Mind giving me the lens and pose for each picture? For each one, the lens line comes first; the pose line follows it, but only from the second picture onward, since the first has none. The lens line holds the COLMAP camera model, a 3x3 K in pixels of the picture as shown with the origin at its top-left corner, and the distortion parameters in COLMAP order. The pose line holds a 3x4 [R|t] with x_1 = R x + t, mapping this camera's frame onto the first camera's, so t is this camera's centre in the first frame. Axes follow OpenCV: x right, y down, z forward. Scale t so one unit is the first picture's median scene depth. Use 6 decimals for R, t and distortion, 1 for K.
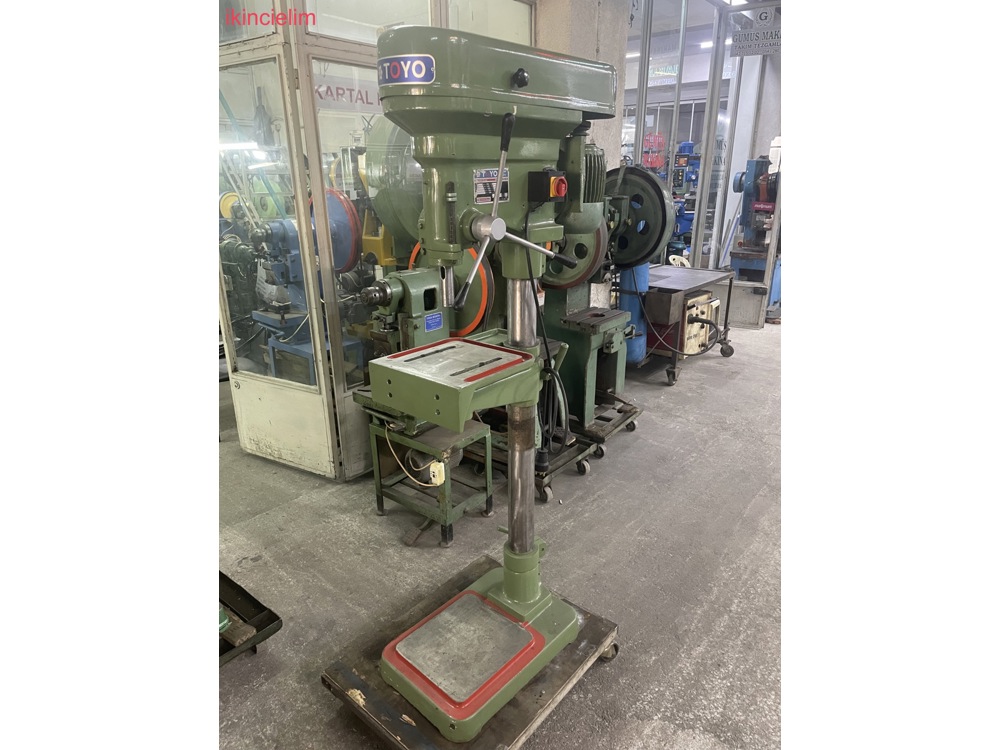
lens RADIAL K [[561.6, 0, 503.0], [0, 561.6, 375.0], [0, 0, 1]] dist [0.090268, -0.124369]
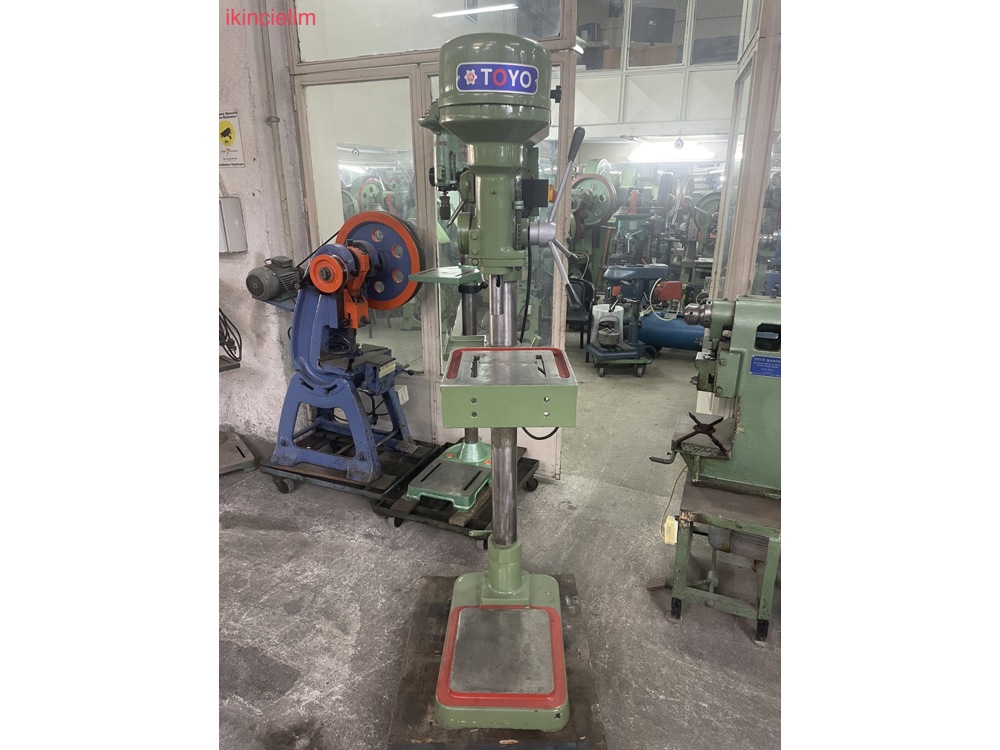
lens RADIAL K [[561.6, 0, 503.0], [0, 561.6, 375.0], [0, 0, 1]] dist [0.090268, -0.124369]
pose [[0.253783, 0.312741, -0.915307, 0.442417], [-0.314853, 0.921461, 0.227546, -0.129709], [0.914583, 0.230440, 0.332319, 0.362439]]
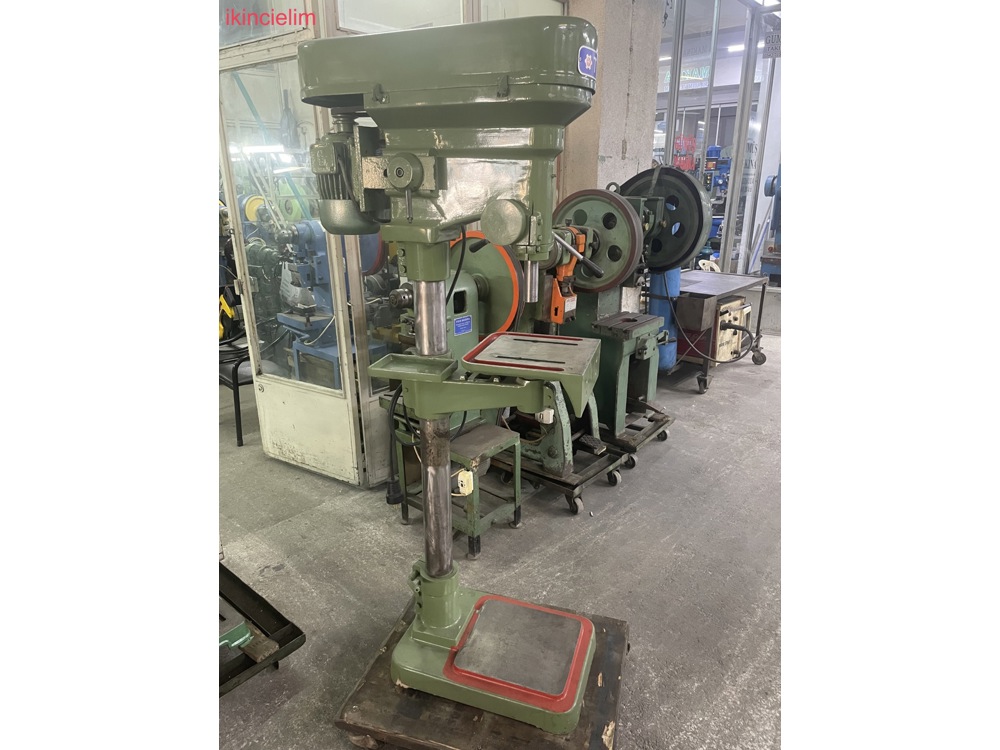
lens RADIAL K [[561.6, 0, 503.0], [0, 561.6, 375.0], [0, 0, 1]] dist [0.090268, -0.124369]
pose [[0.999463, 0.010863, -0.030902, -0.020859], [-0.011166, 0.999891, -0.009650, -0.000497], [0.030794, 0.009990, 0.999476, 0.032738]]
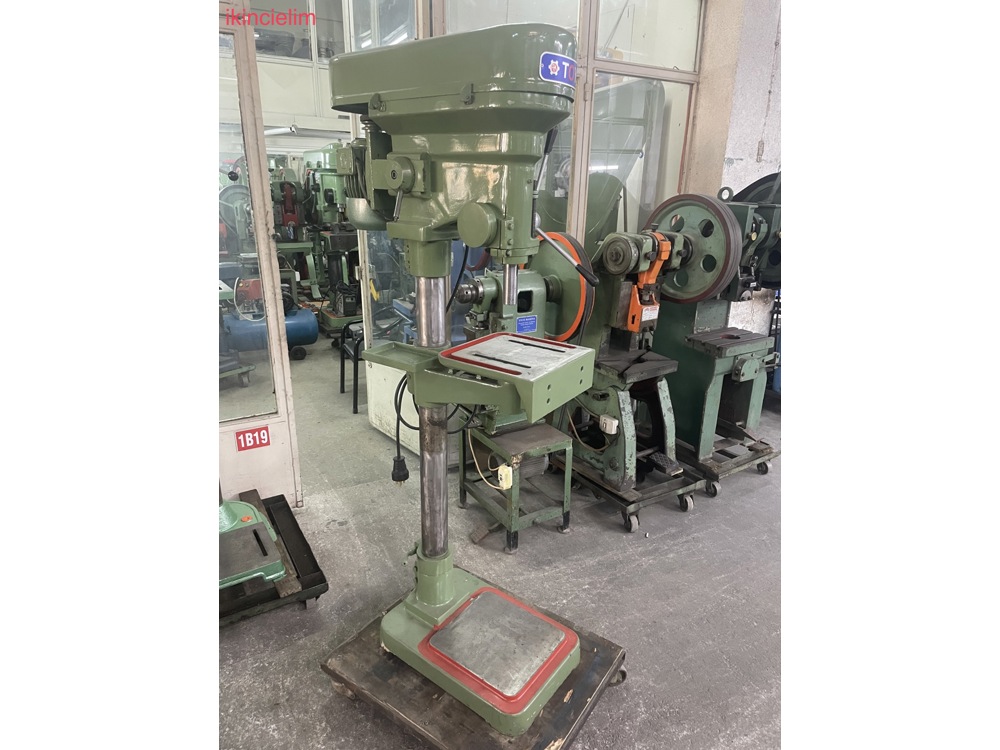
lens RADIAL K [[561.6, 0, 503.0], [0, 561.6, 375.0], [0, 0, 1]] dist [0.090268, -0.124369]
pose [[0.939232, 0.130601, -0.317469, 0.142081], [-0.133277, 0.990989, 0.013377, -0.012825], [0.316355, 0.029748, 0.948174, 0.050008]]
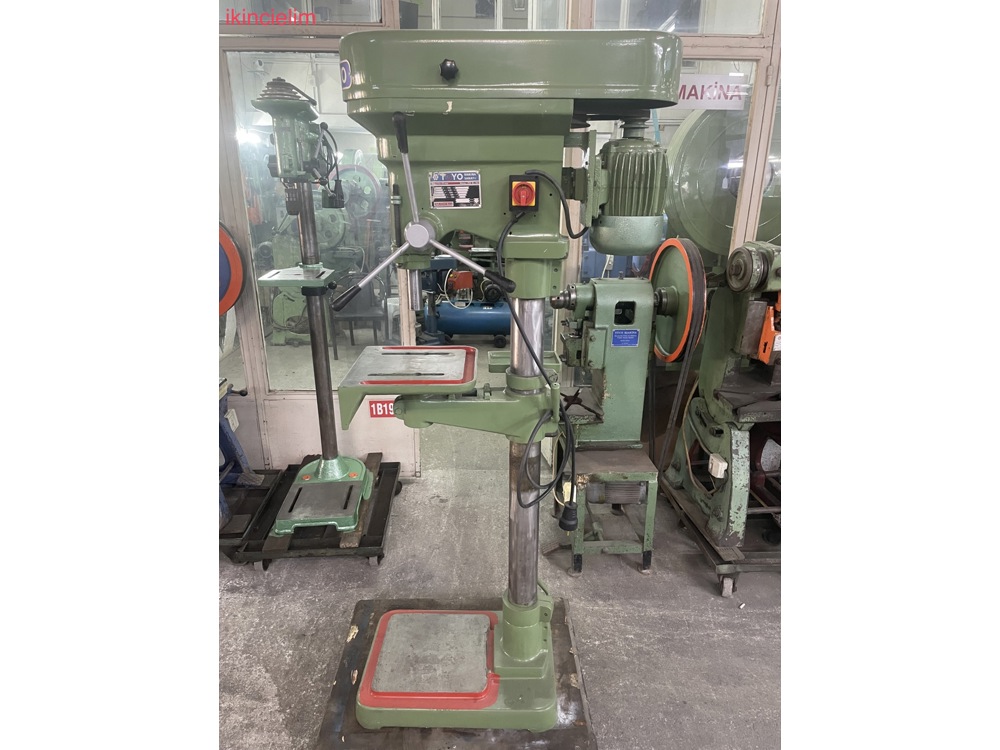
lens RADIAL K [[561.6, 0, 503.0], [0, 561.6, 375.0], [0, 0, 1]] dist [0.090268, -0.124369]
pose [[0.665353, 0.256999, -0.700898, 0.349079], [-0.255192, 0.960615, 0.109980, -0.076666], [0.701557, 0.105689, 0.704732, 0.202040]]
